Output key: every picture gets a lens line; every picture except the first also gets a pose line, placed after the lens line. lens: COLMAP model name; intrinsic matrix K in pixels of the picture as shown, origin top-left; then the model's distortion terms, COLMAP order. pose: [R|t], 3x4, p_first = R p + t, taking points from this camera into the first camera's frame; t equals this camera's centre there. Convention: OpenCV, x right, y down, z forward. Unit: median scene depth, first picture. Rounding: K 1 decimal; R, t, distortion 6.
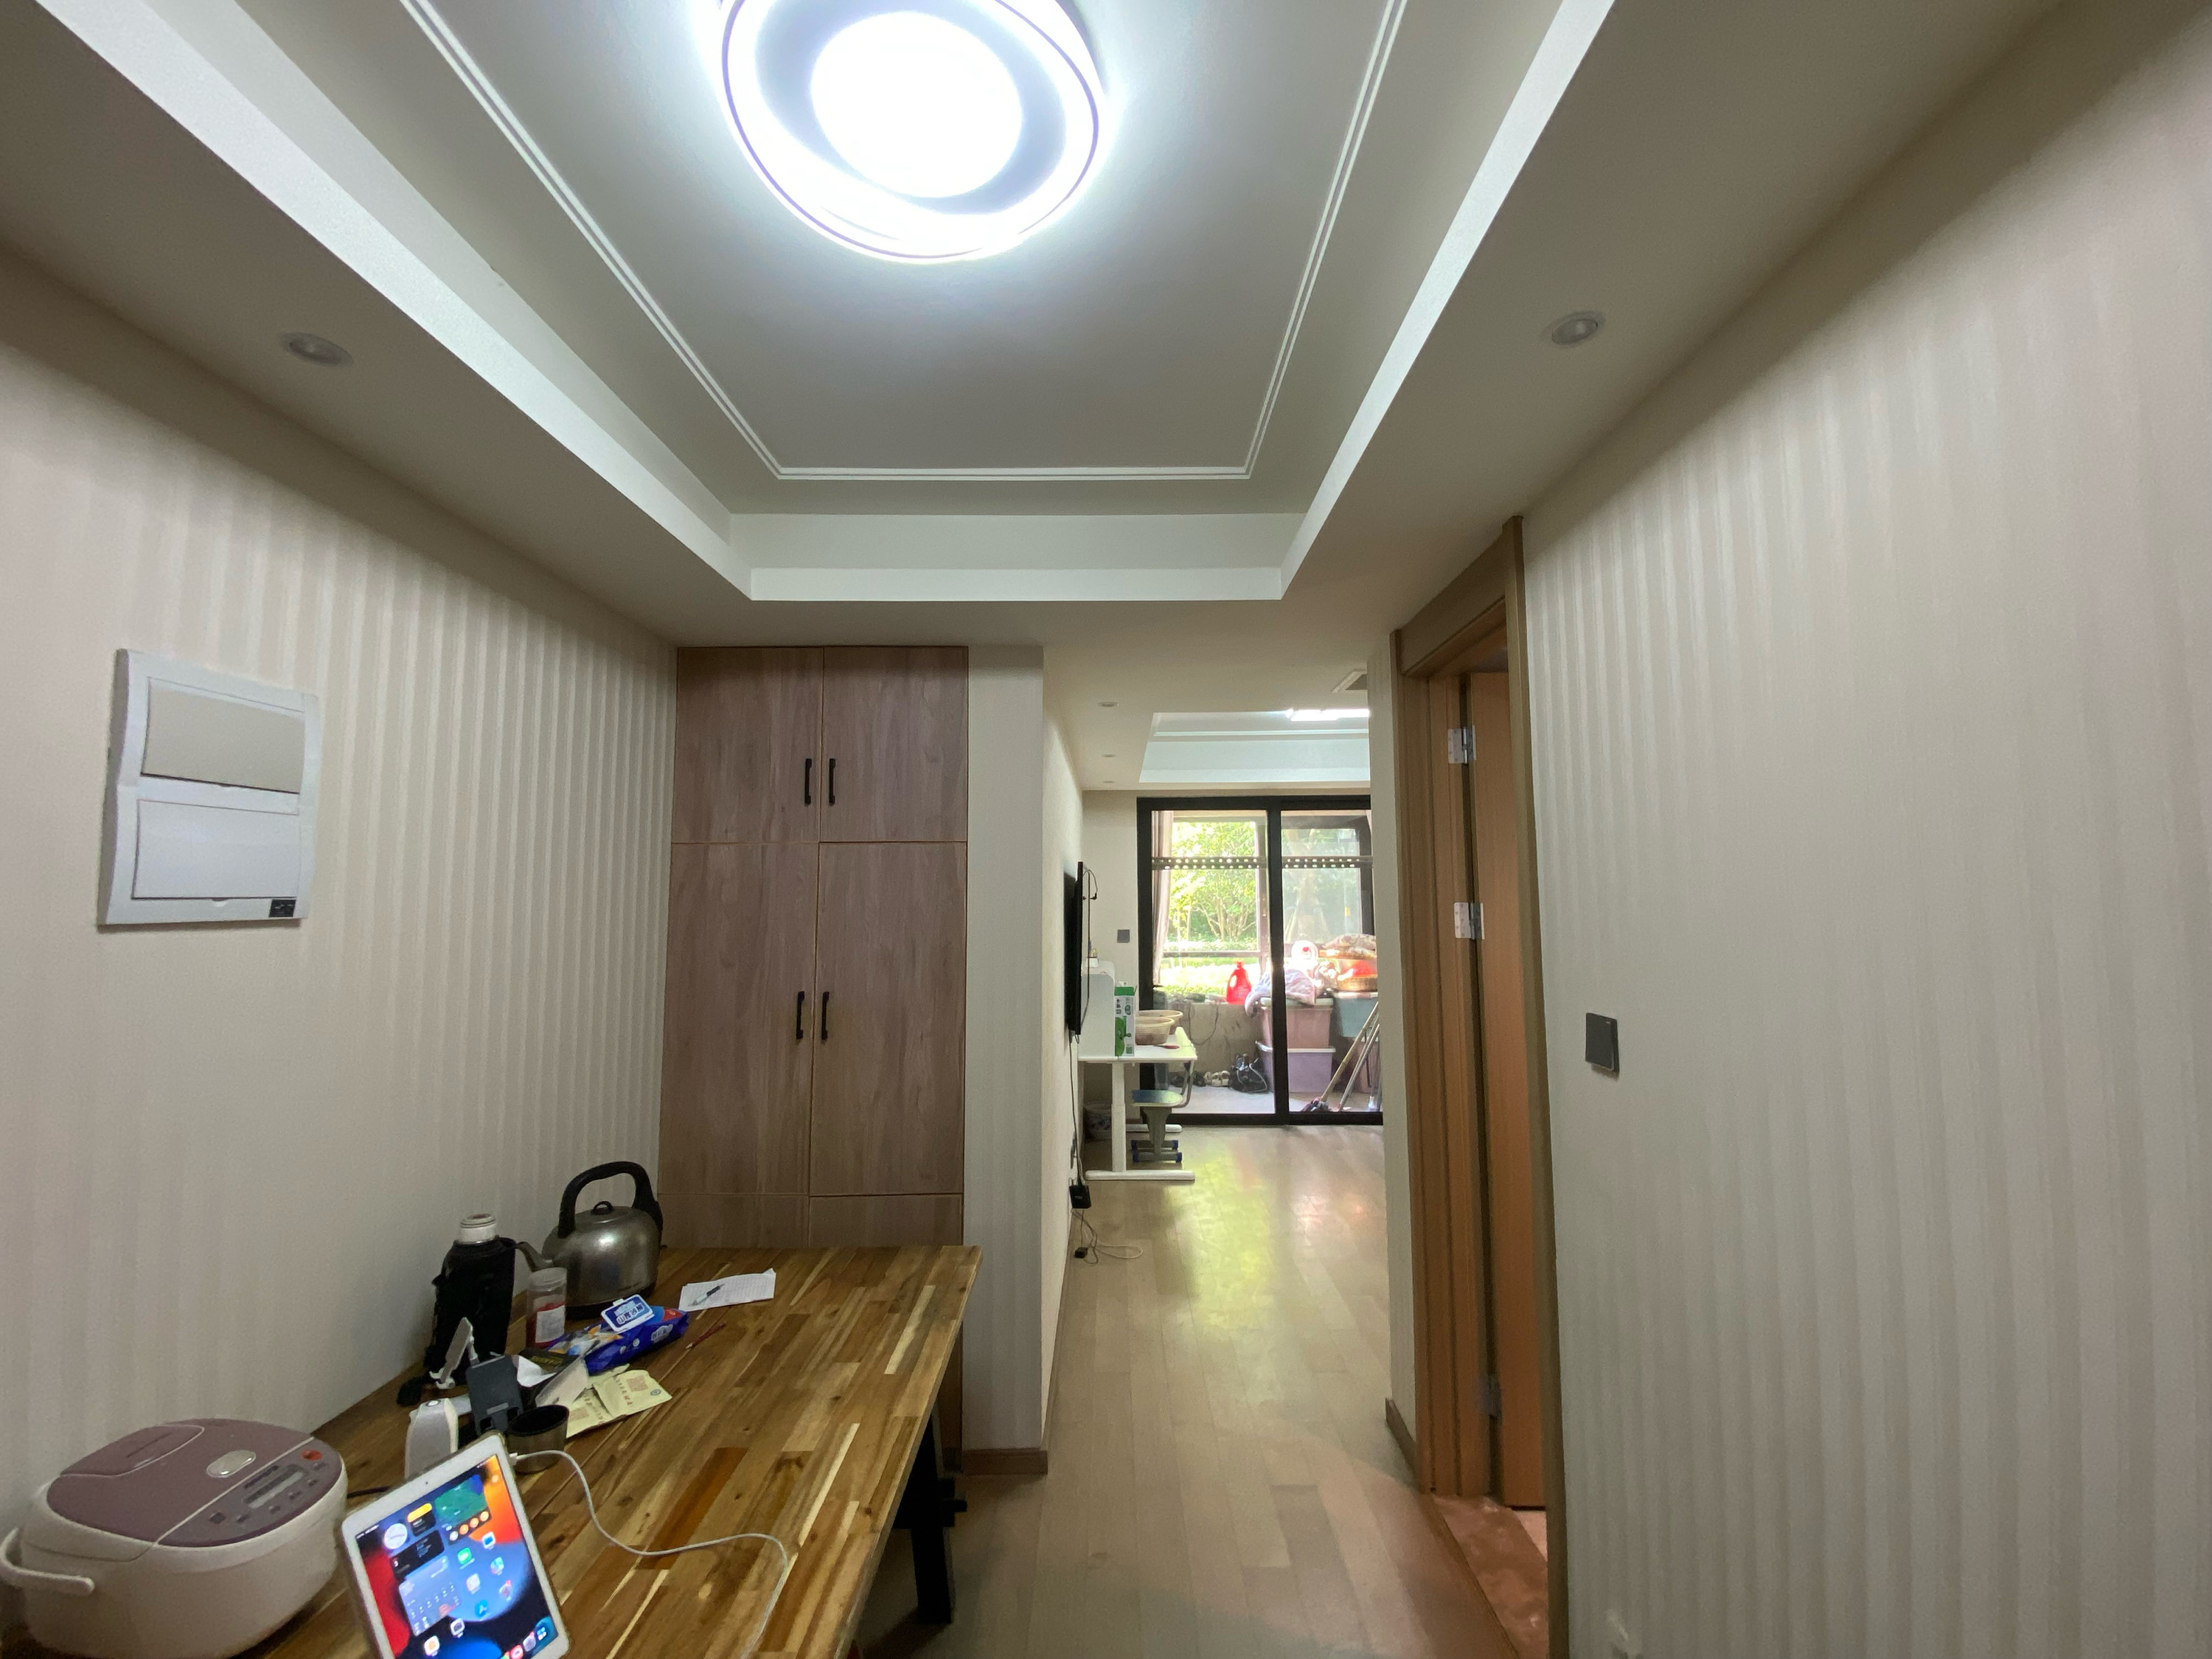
lens RADIAL K [[878.6, 0, 1095.7], [0, 878.6, 816.3], [0, 0, 1]] dist [0.000743, -0.000125]
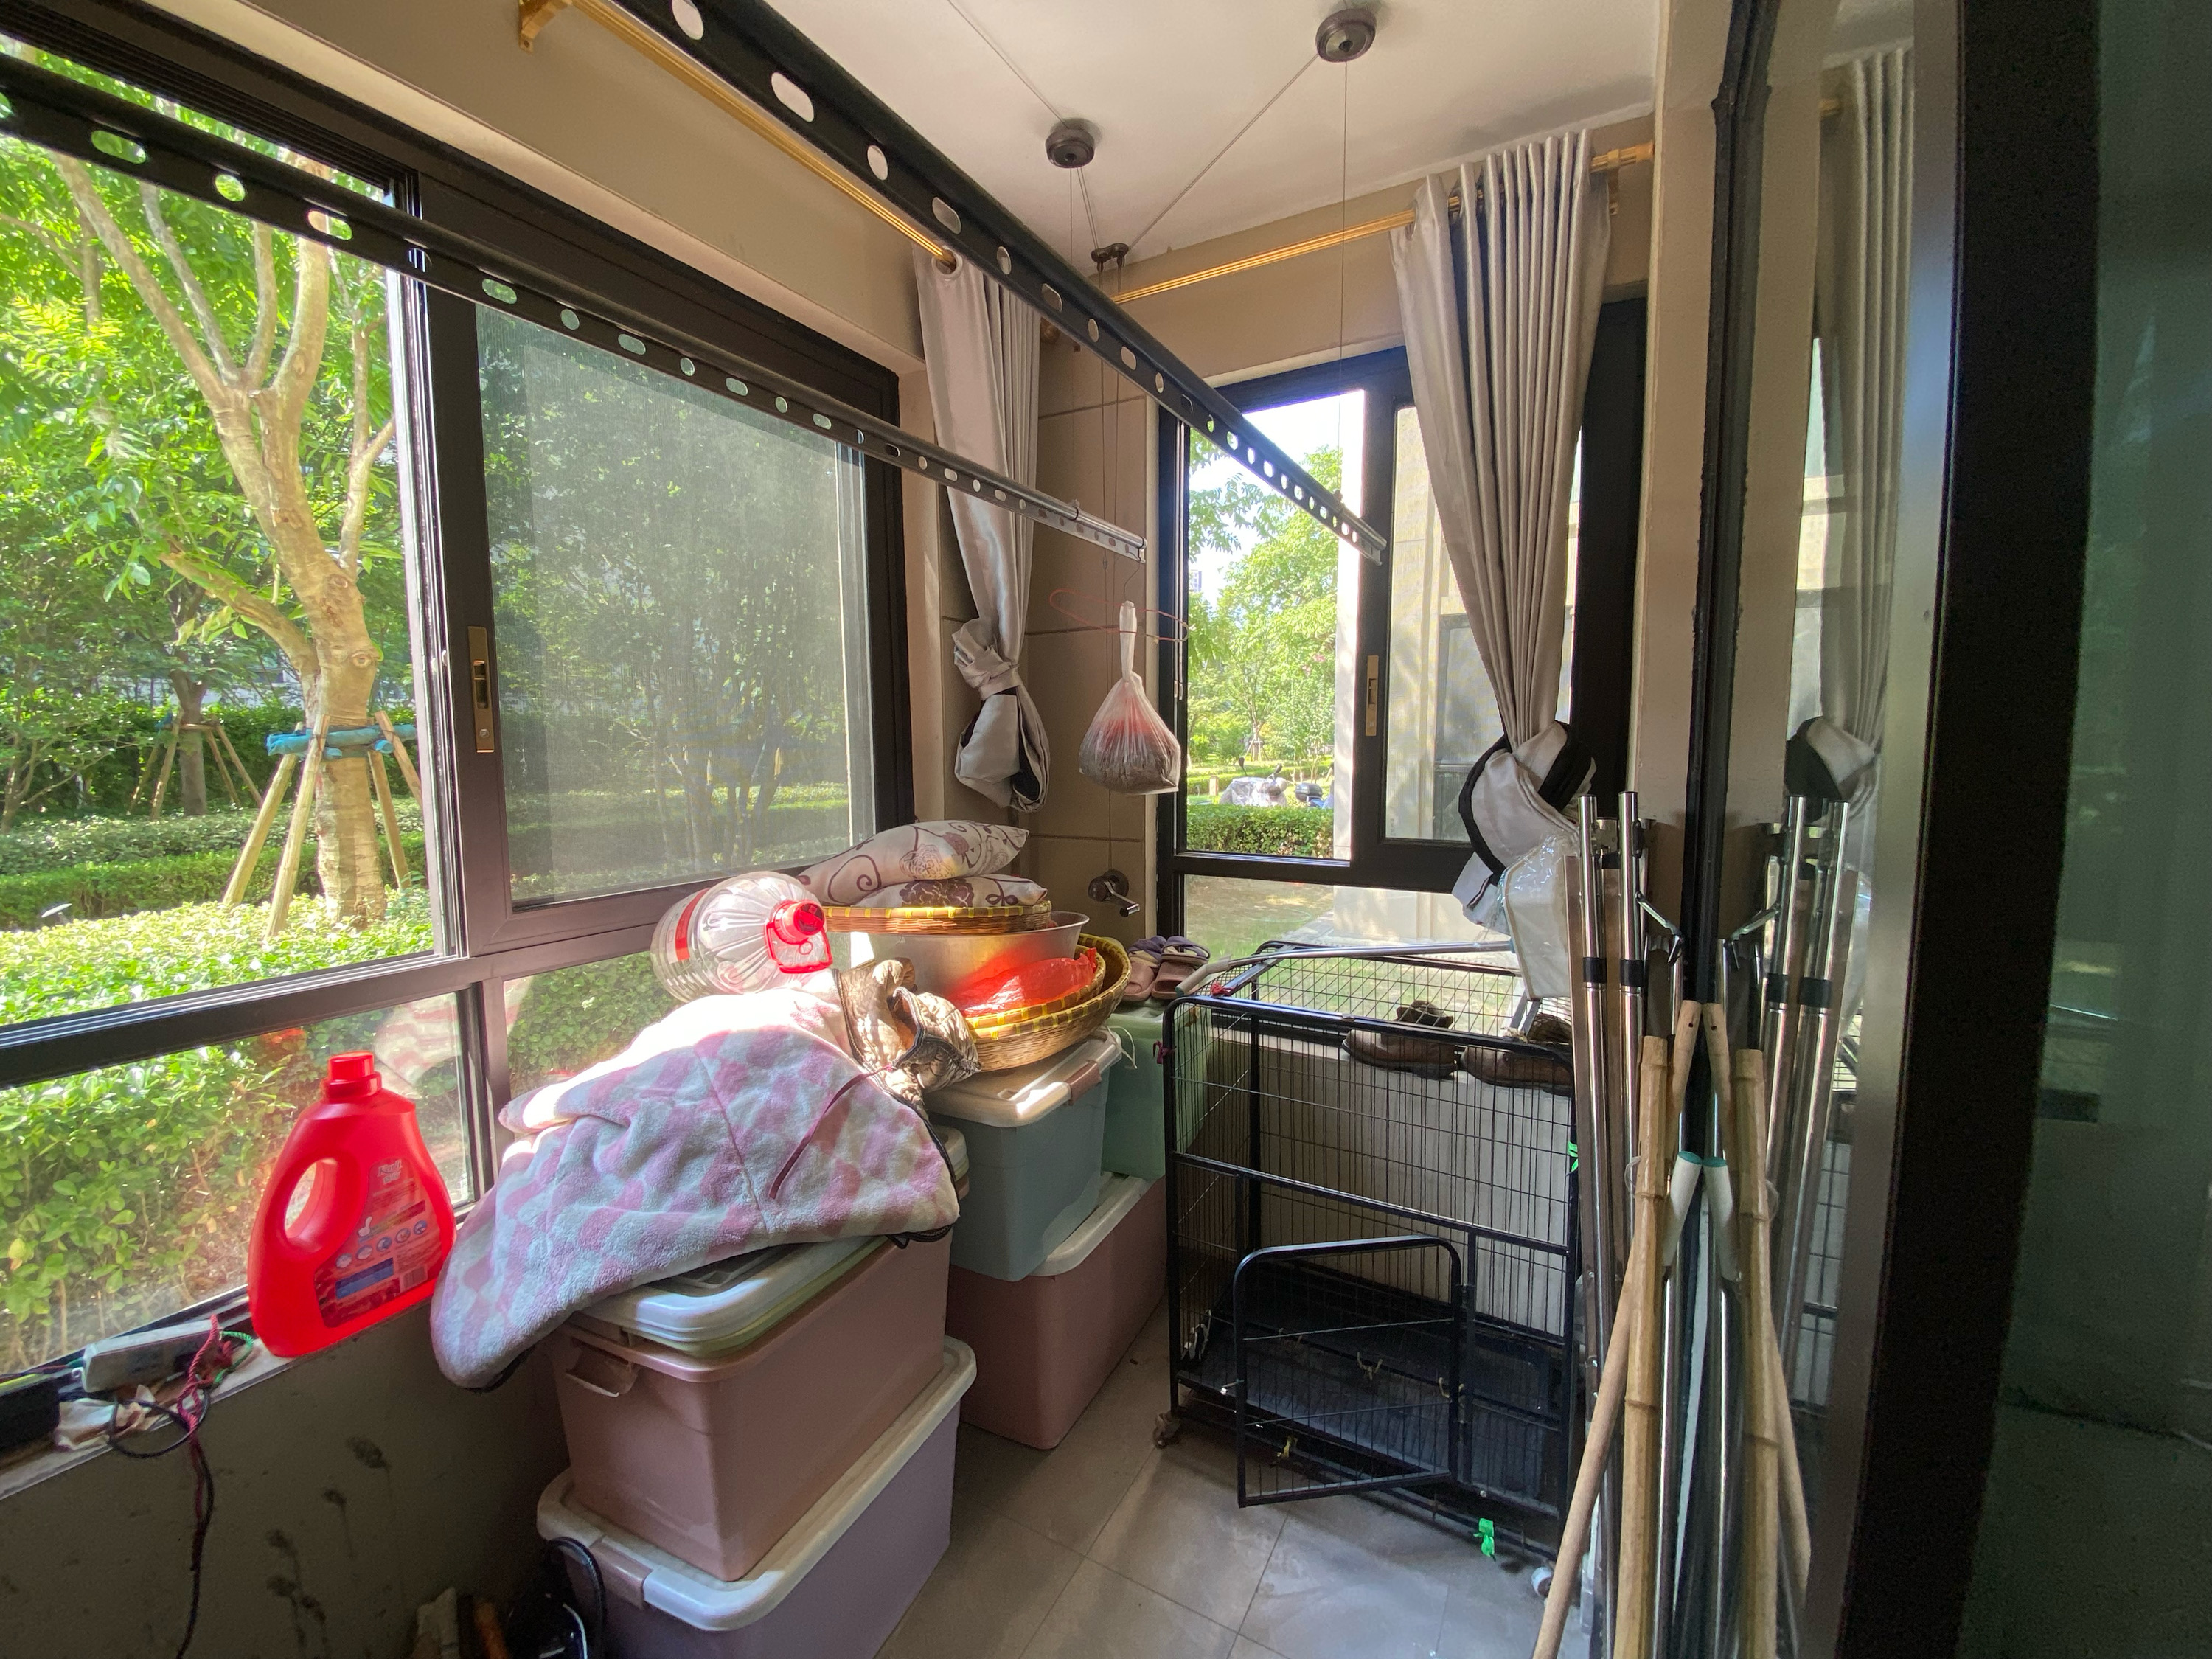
lens RADIAL K [[878.6, 0, 1095.7], [0, 878.6, 816.3], [0, 0, 1]] dist [0.000743, -0.000125]
pose [[0.484012, -0.086281, 0.870798, 0.102300], [-0.070471, 0.988052, 0.137069, 0.097826], [-0.872219, -0.127709, 0.472148, 0.878426]]
